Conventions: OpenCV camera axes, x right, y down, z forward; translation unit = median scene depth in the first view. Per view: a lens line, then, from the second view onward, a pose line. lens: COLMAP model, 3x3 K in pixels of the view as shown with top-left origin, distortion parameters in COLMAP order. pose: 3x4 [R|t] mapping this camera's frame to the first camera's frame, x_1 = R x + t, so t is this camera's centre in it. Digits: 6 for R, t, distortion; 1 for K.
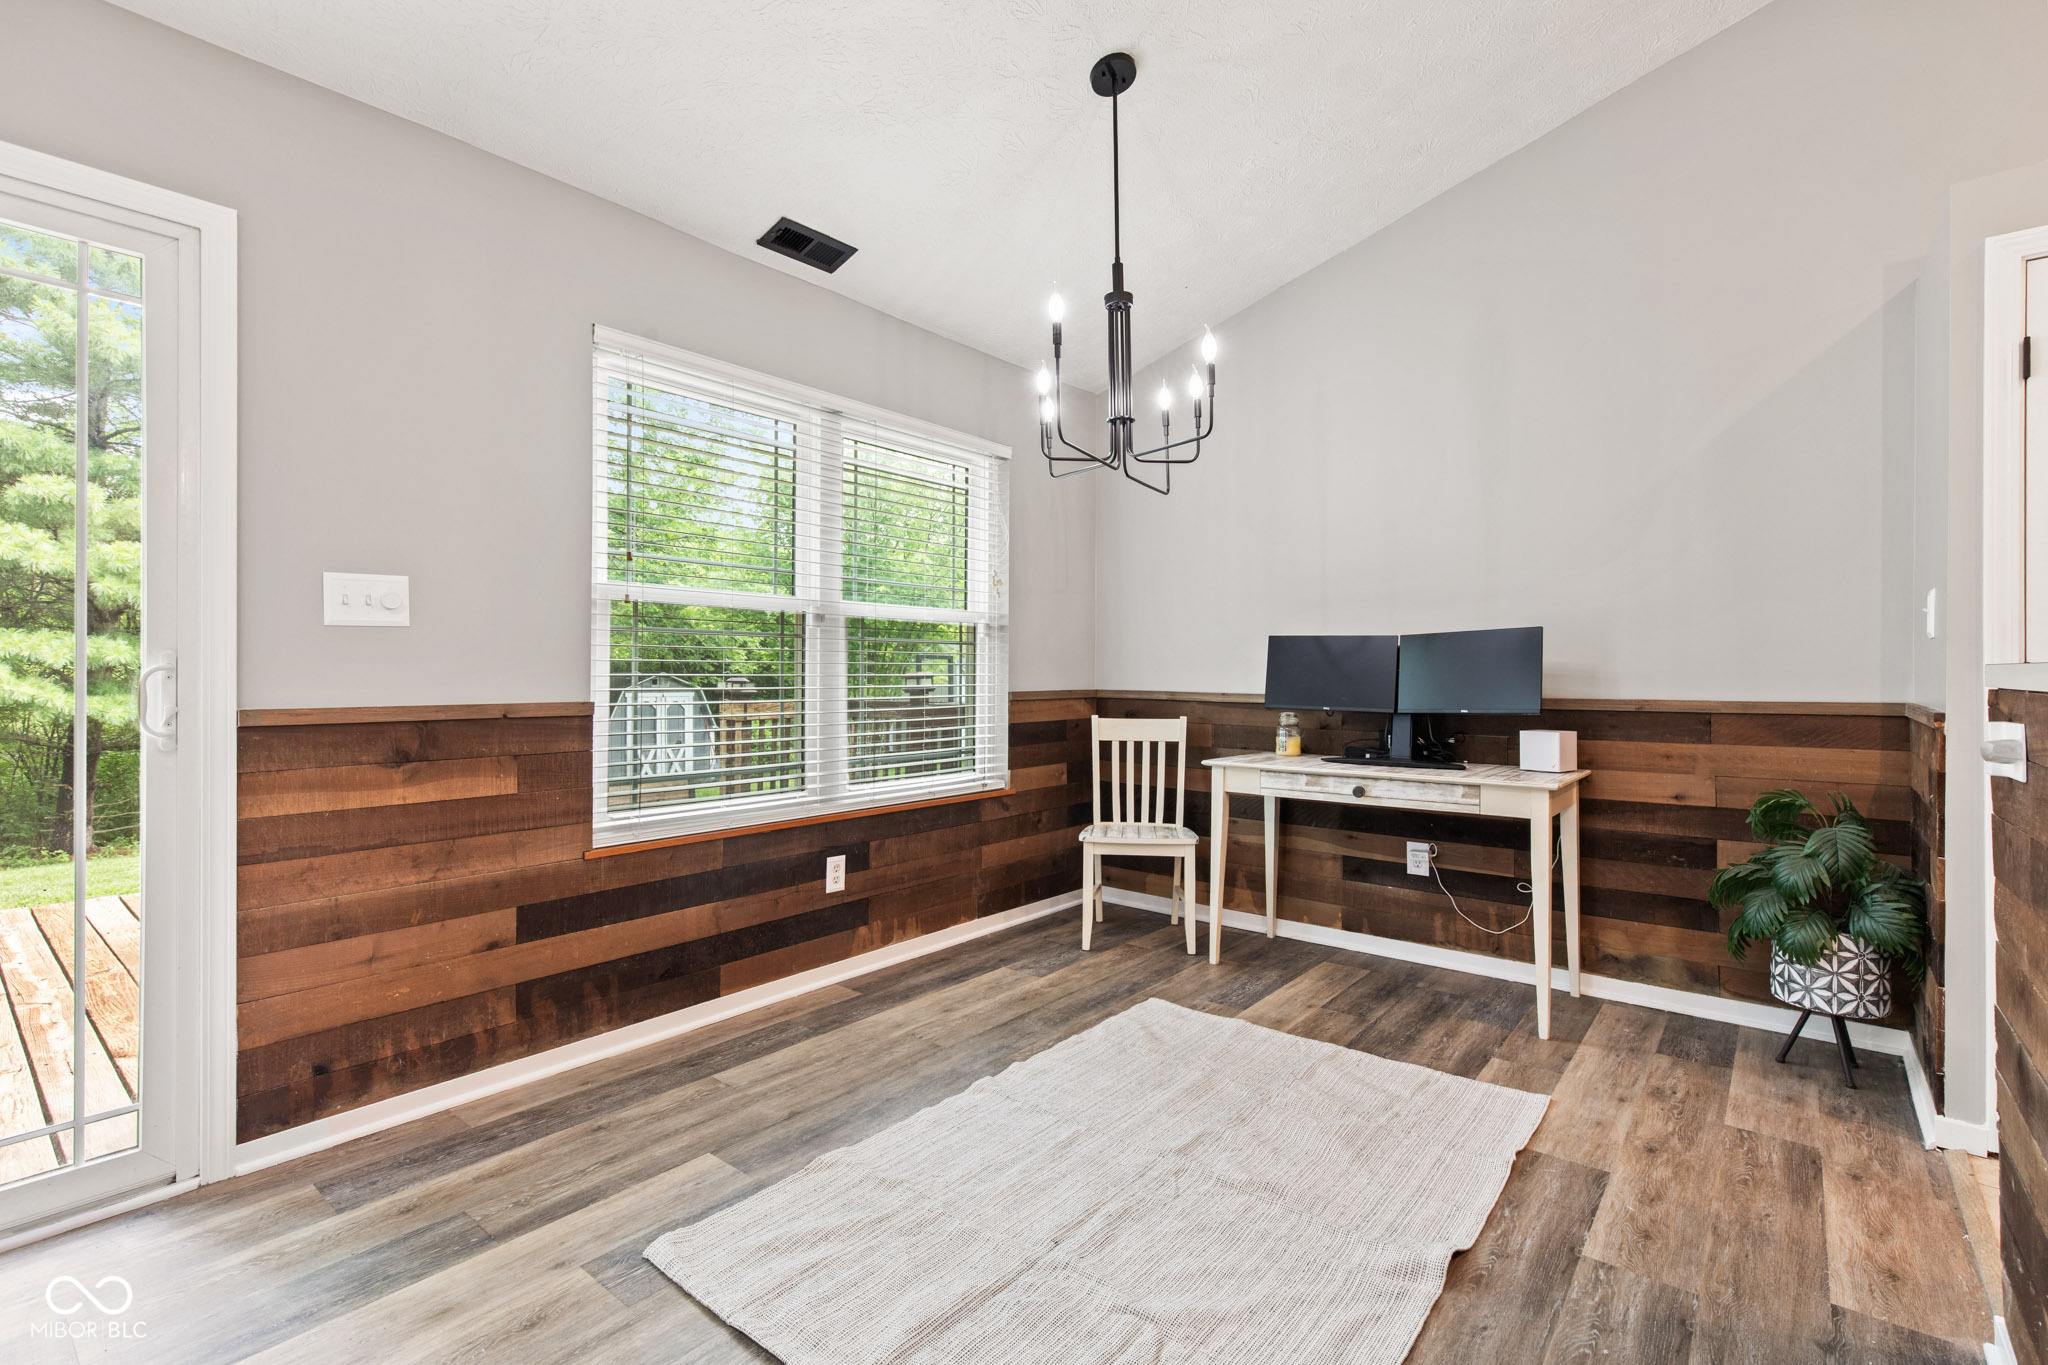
lens RADIAL K [[925.6, 0, 1035.8], [0, 925.6, 667.8], [0, 0, 1]] dist [0.002325, -0.000252]
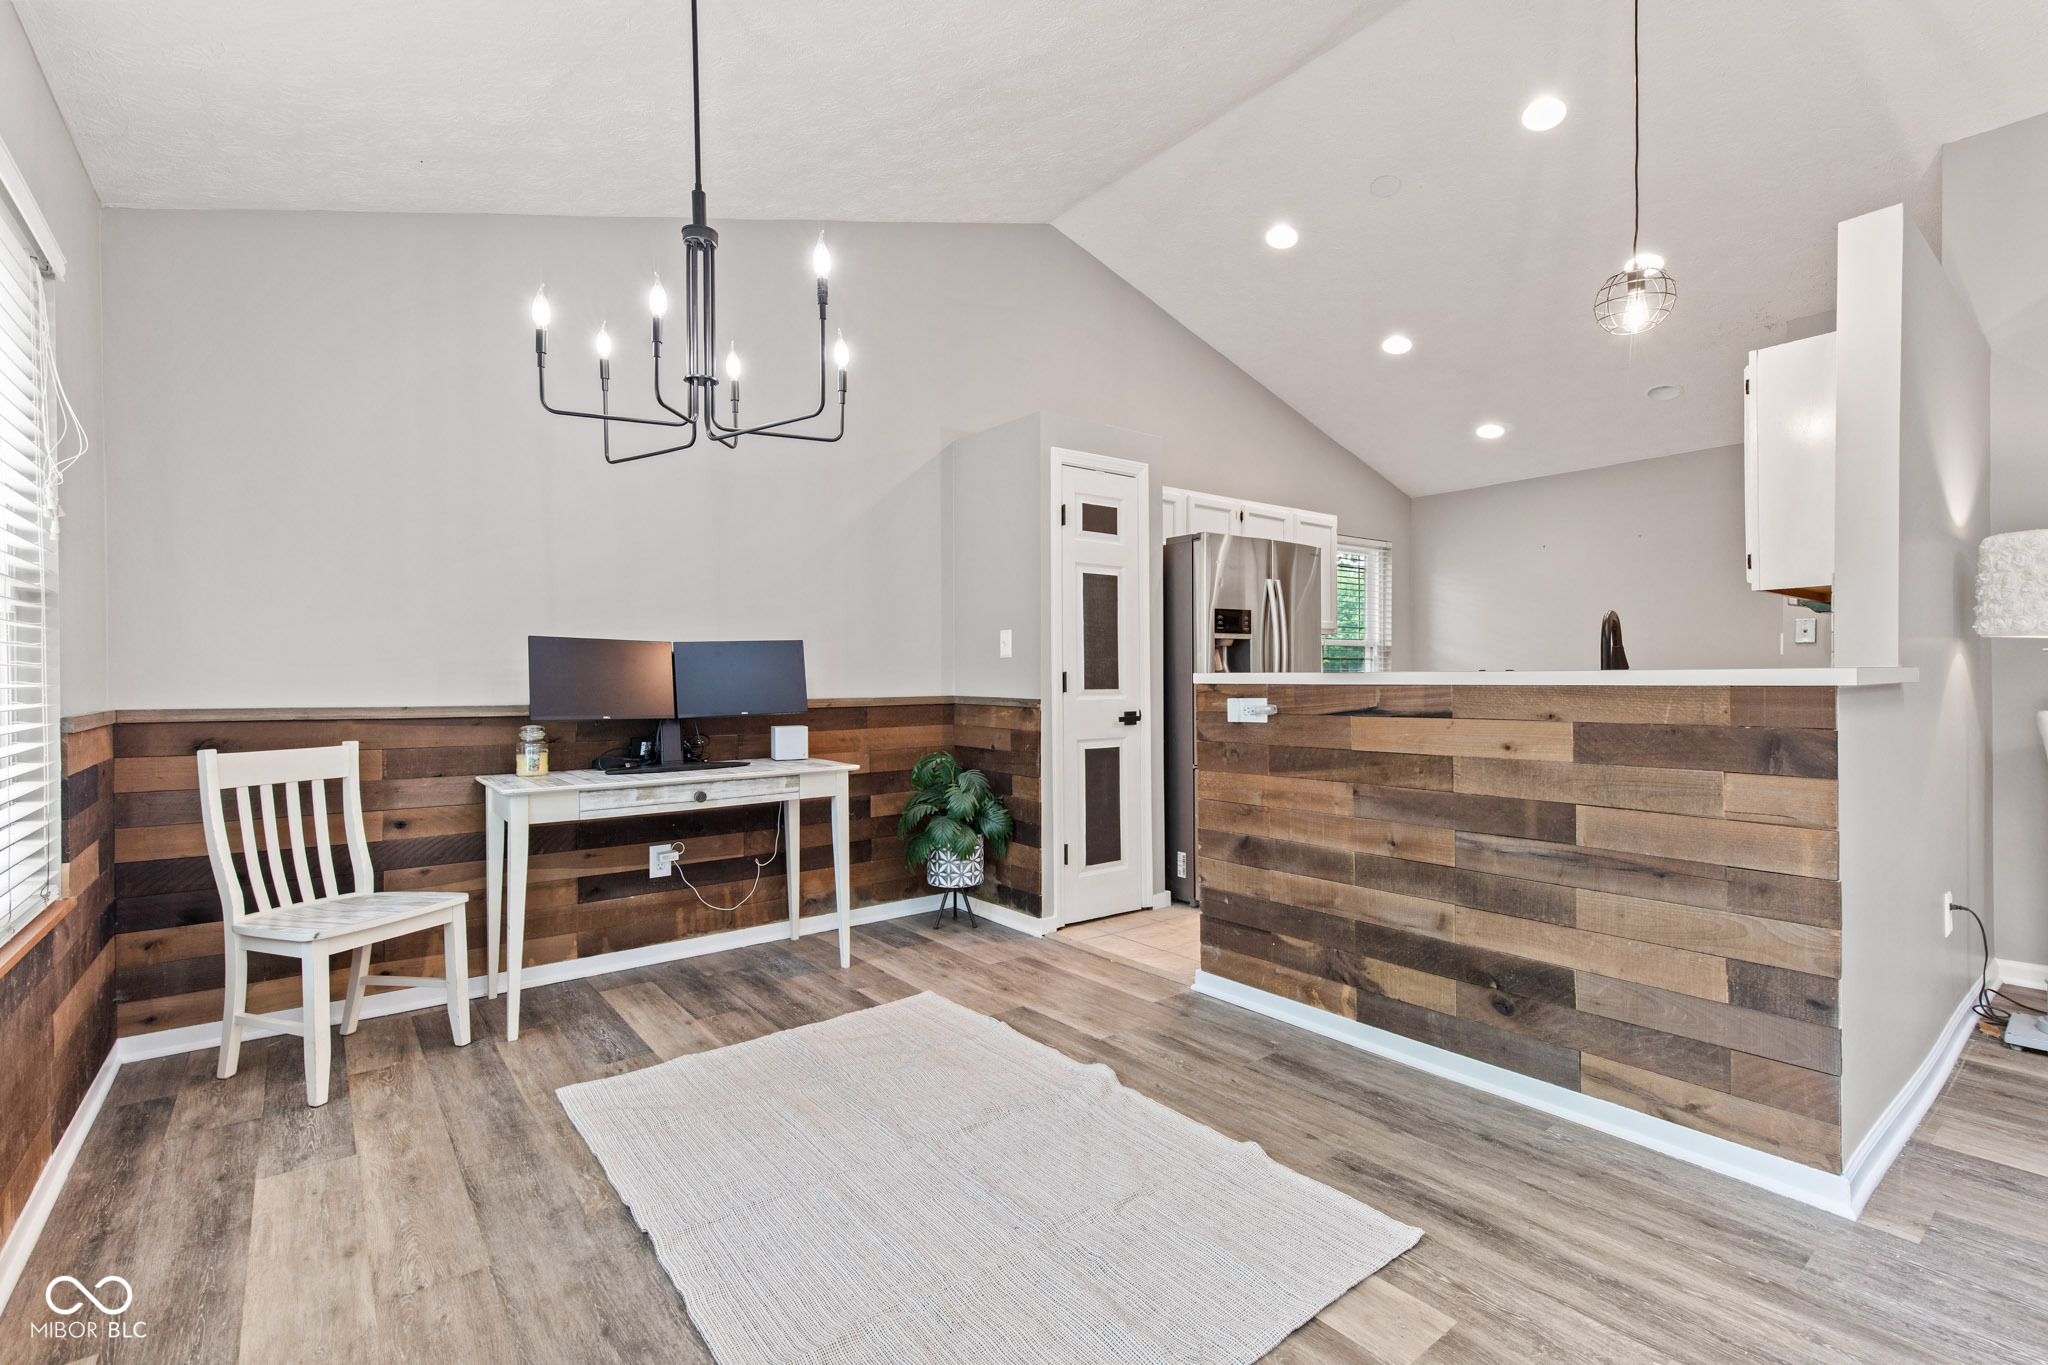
lens RADIAL K [[918.7, 0, 1031.3], [0, 918.7, 685.3], [0, 0, 1]] dist [0.005609, -0.000741]
pose [[0.216683, -0.010818, 0.976182, -0.592629], [-0.000866, 0.999936, 0.011274, 0.000791], [-0.976242, -0.003289, 0.216660, 0.464002]]
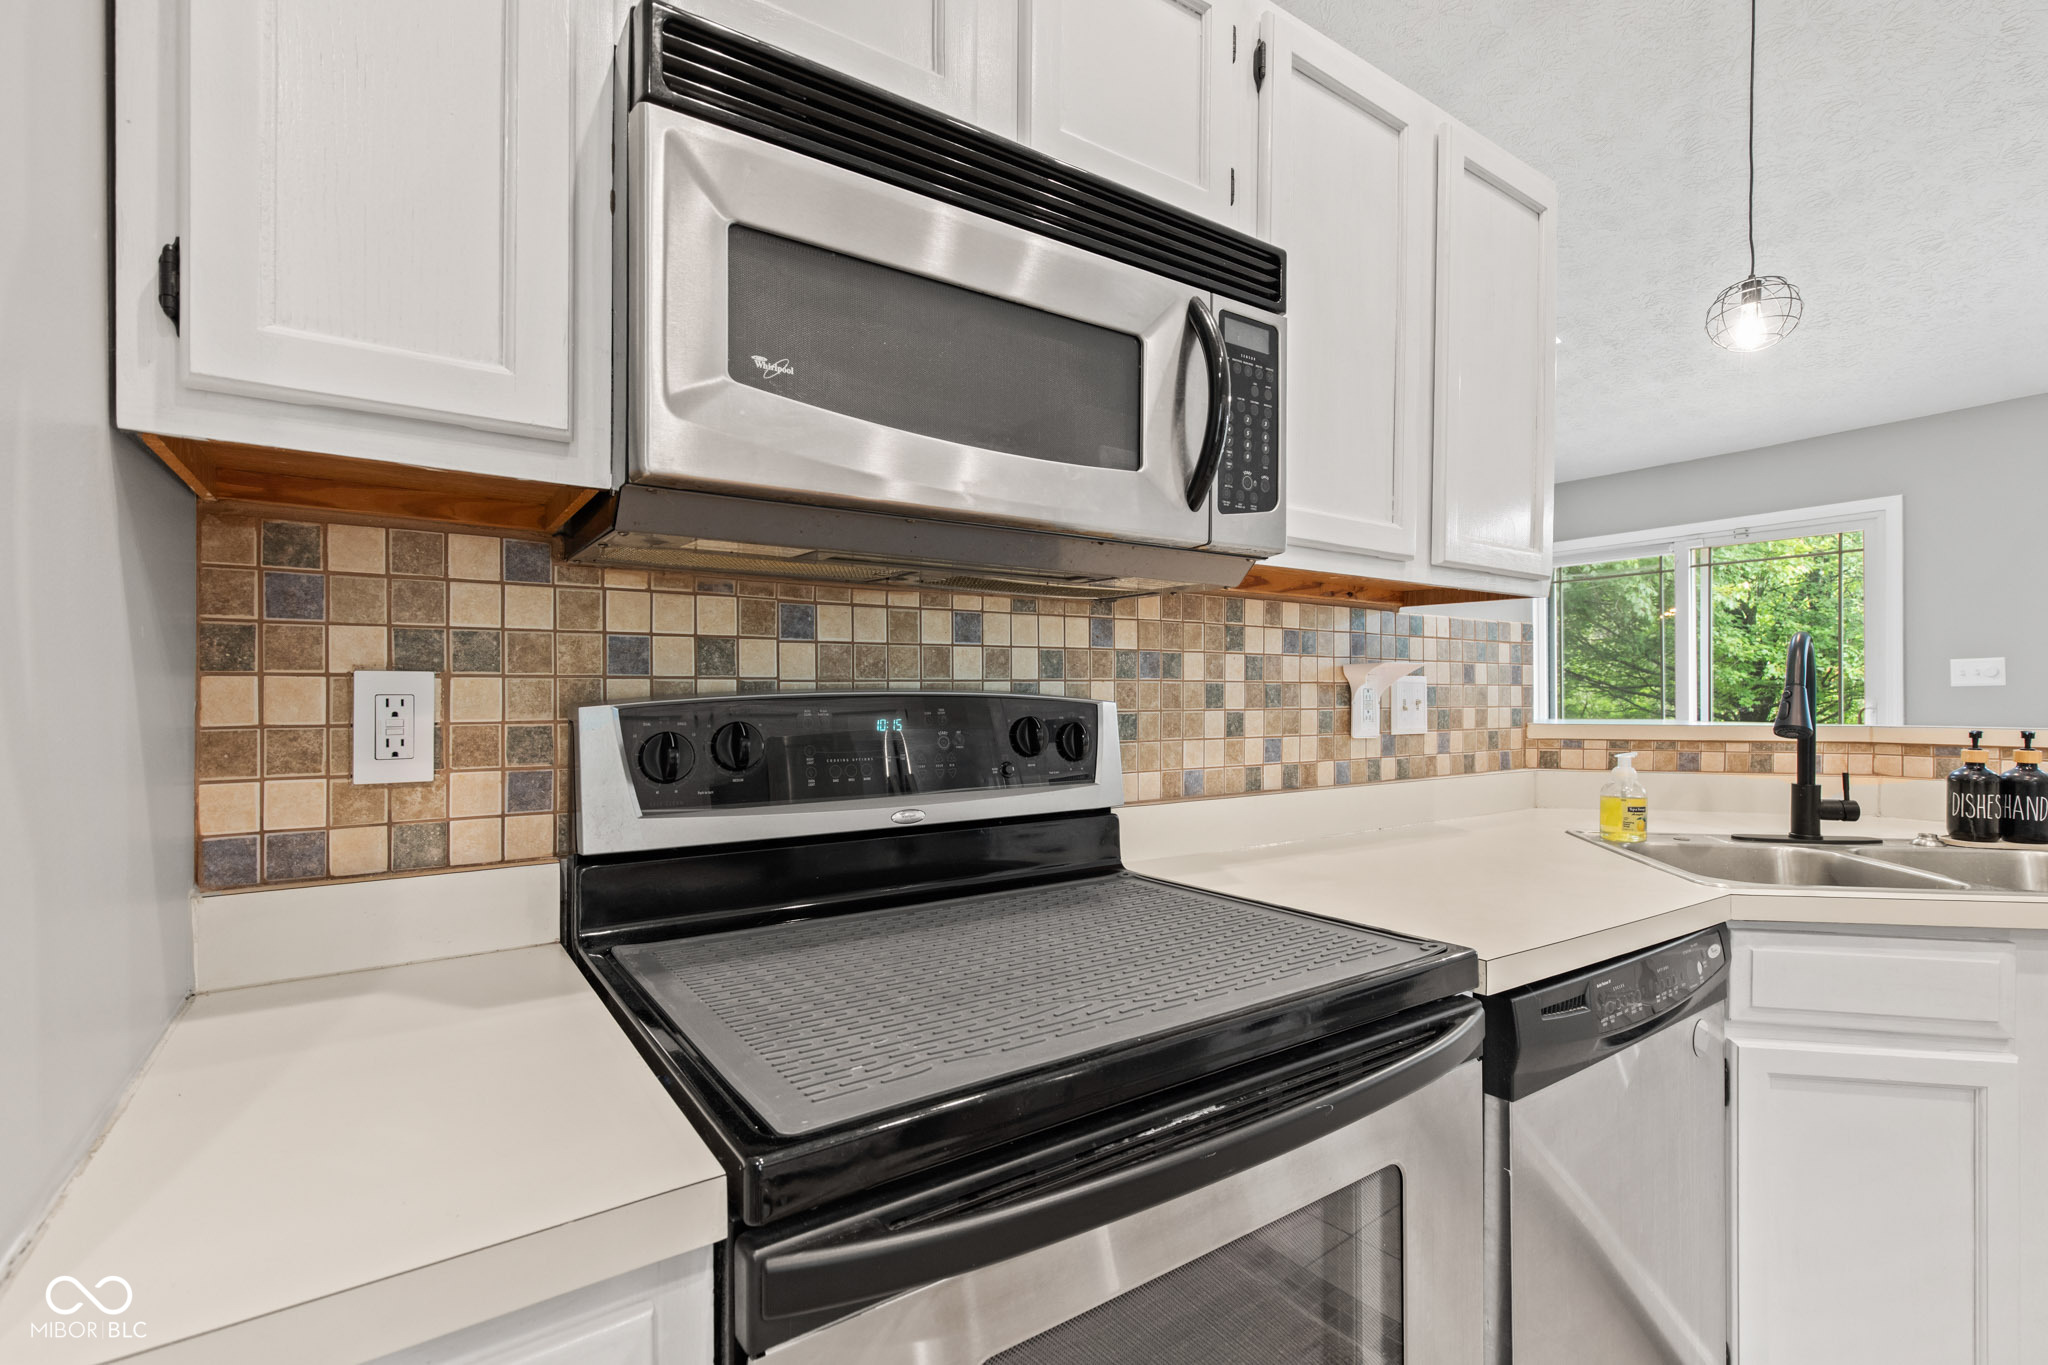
lens RADIAL K [[922.6, 0, 1028.8], [0, 922.6, 688.7], [0, 0, 1]] dist [0.009227, -0.000419]
pose [[-0.275270, -0.003952, -0.961359, 1.212764], [0.008308, 0.999944, -0.006490, -0.033065], [0.961331, -0.009773, -0.275222, -0.242116]]
